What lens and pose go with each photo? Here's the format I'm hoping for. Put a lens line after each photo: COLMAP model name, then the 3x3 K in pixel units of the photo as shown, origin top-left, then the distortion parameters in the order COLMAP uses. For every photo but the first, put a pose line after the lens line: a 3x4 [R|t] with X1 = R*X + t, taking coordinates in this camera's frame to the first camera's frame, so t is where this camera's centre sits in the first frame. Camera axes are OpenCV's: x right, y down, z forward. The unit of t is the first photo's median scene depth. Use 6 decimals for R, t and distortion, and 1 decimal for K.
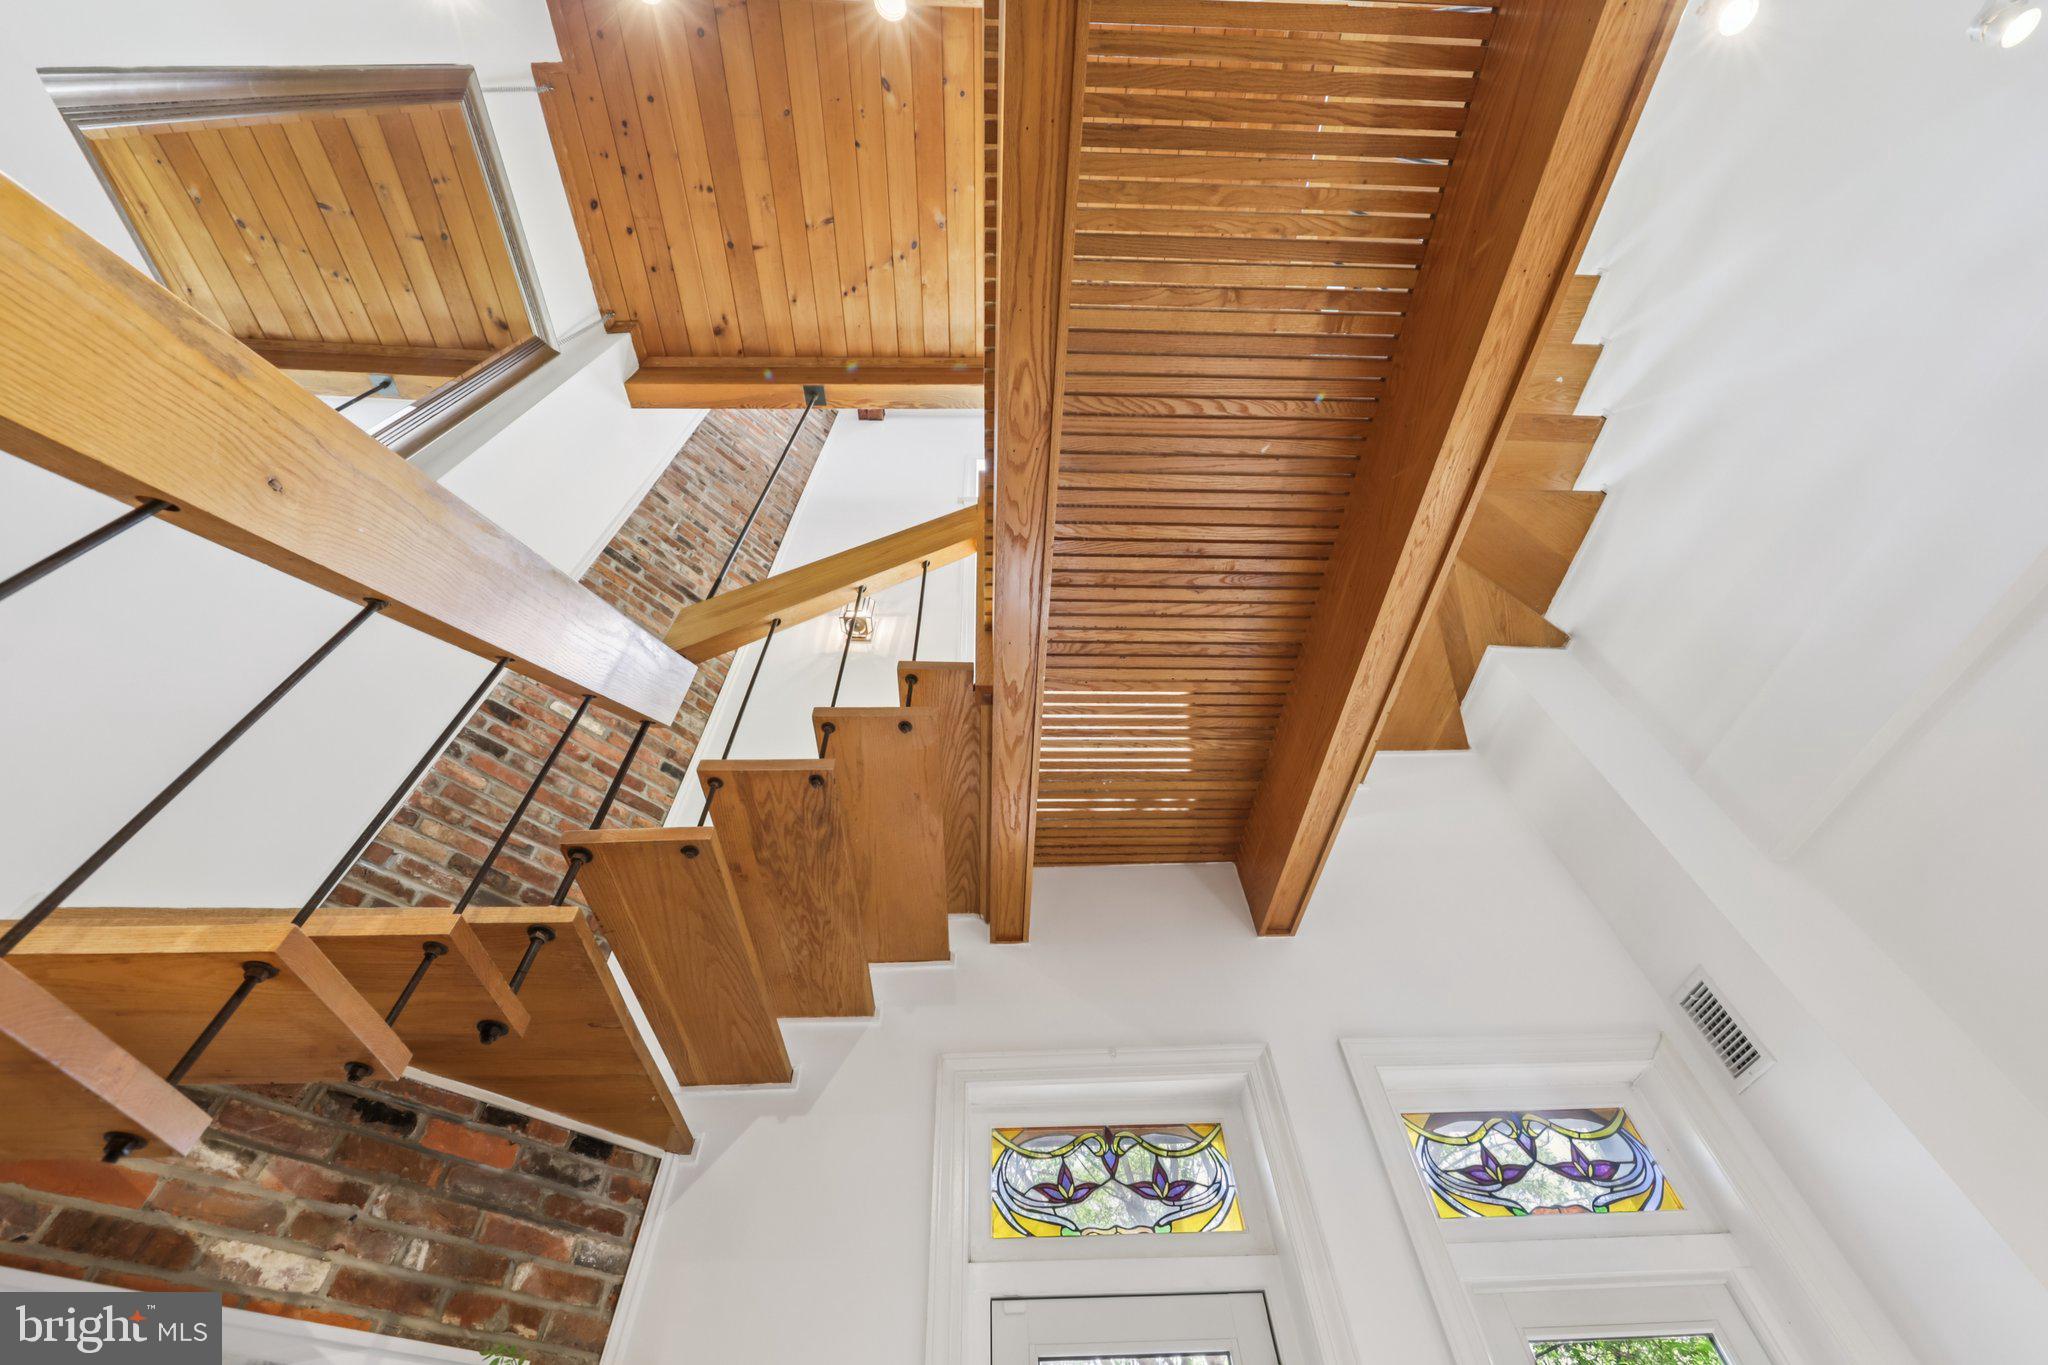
lens RADIAL K [[791.5, 0, 1014.0], [0, 791.5, 684.9], [0, 0, 1]] dist [0.017115, -0.008310]
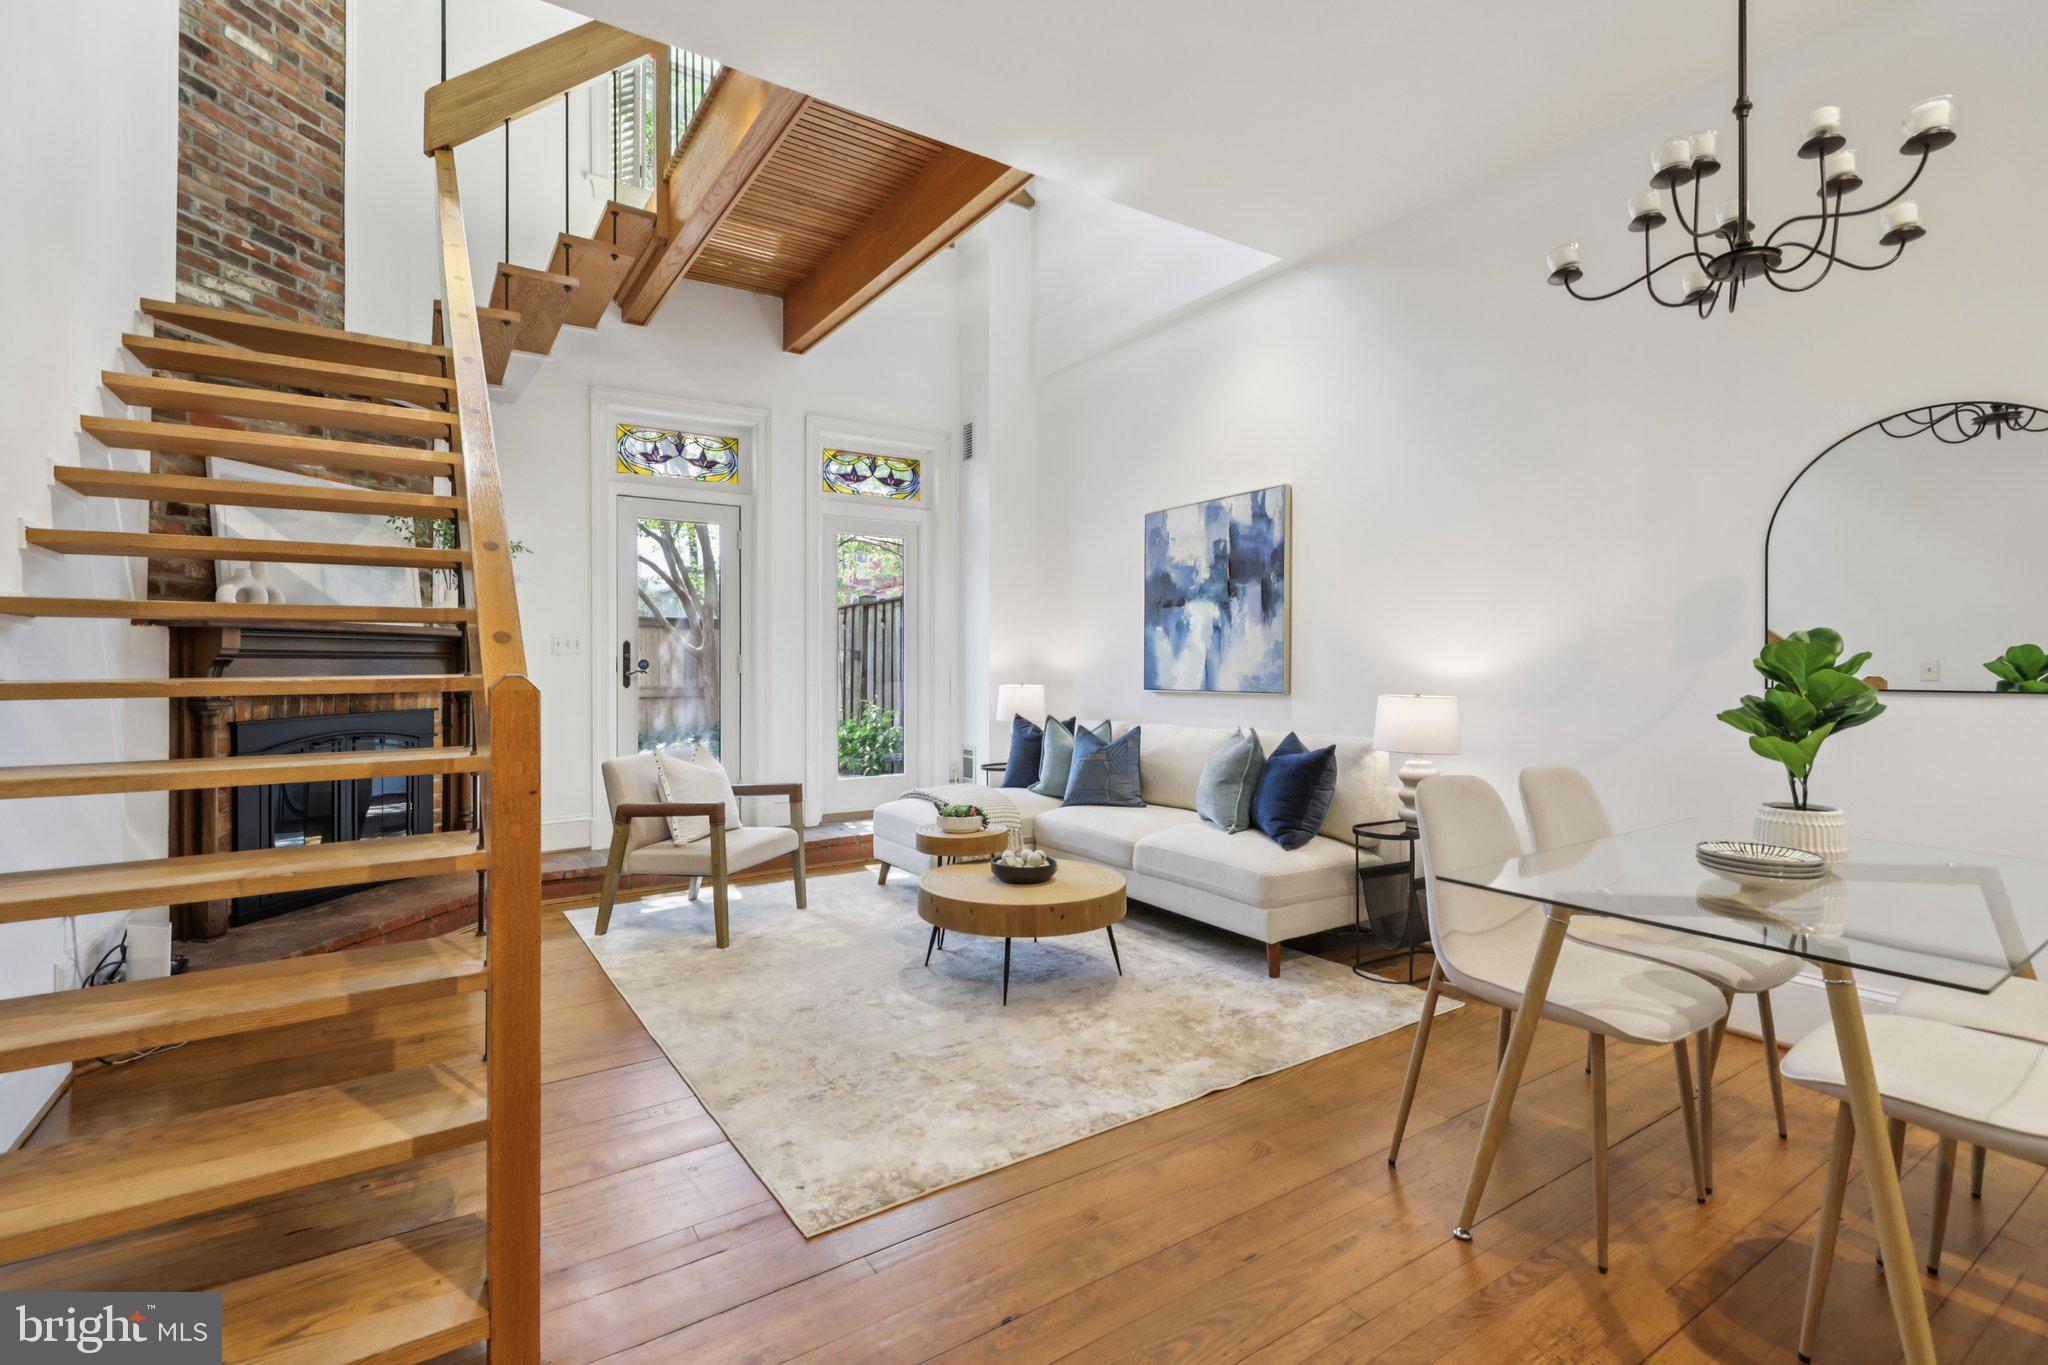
lens RADIAL K [[919.4, 0, 1022.6], [0, 919.4, 662.1], [0, 0, 1]] dist [-0.002885, -0.000612]
pose [[0.843137, 0.028557, 0.536940, -0.386395], [-0.436188, 0.620250, 0.651943, -0.981131], [-0.314420, -0.783884, 0.535412, -0.971244]]
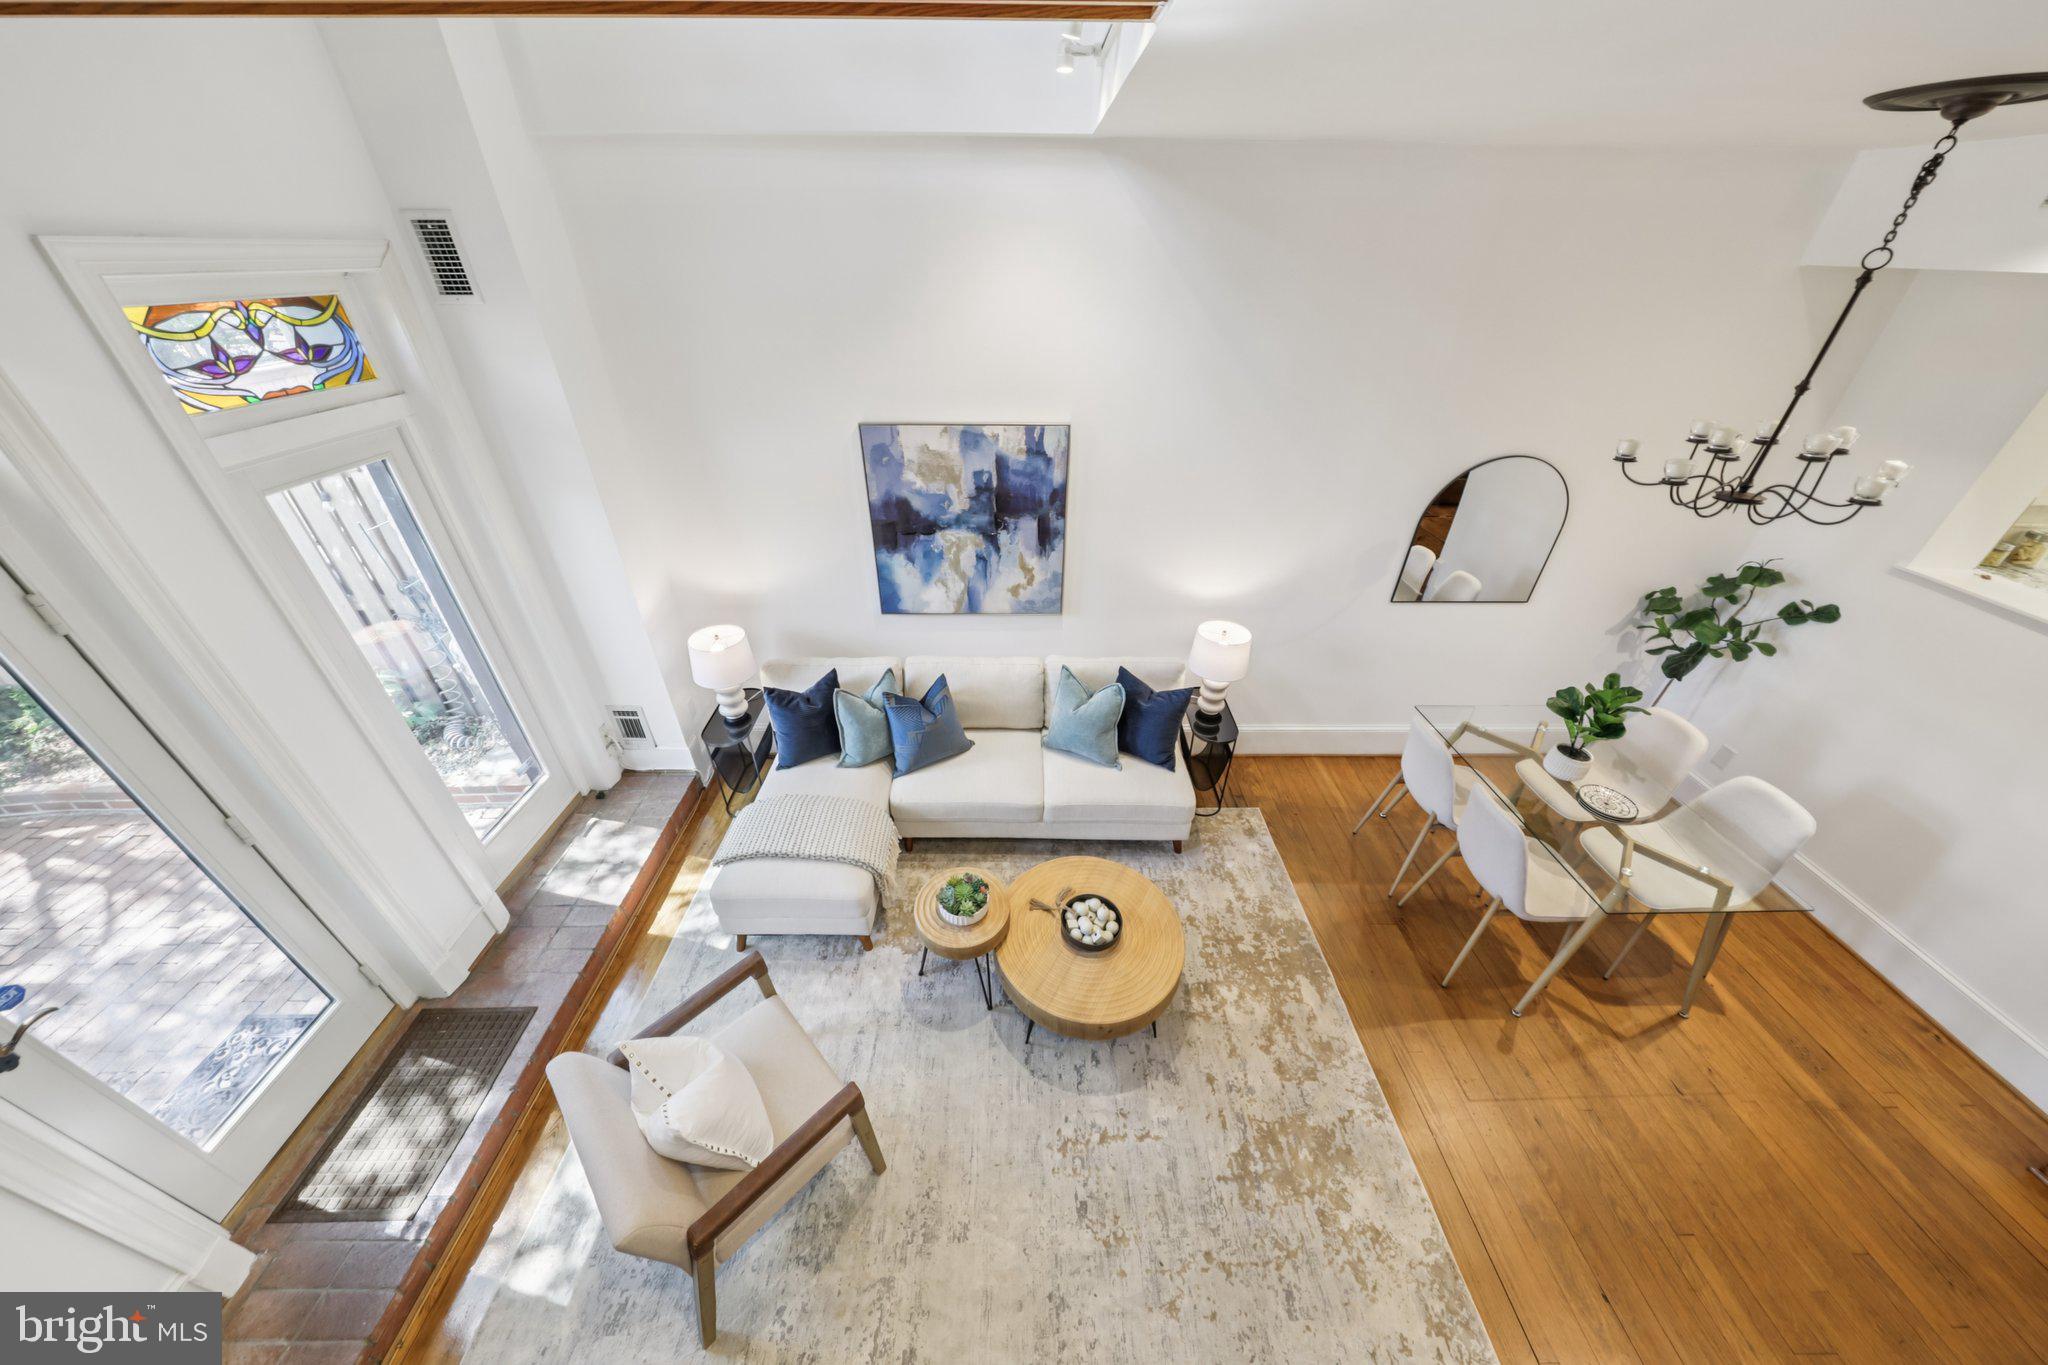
lens RADIAL K [[651.1, 0, 1019.0], [0, 651.1, 676.3], [0, 0, 1]] dist [0.000568, -0.002039]
pose [[0.018225, -0.518192, 0.855070, -0.332045], [-0.791869, 0.514644, 0.328763, -0.296625], [-0.610419, -0.683095, -0.400961, 0.413587]]
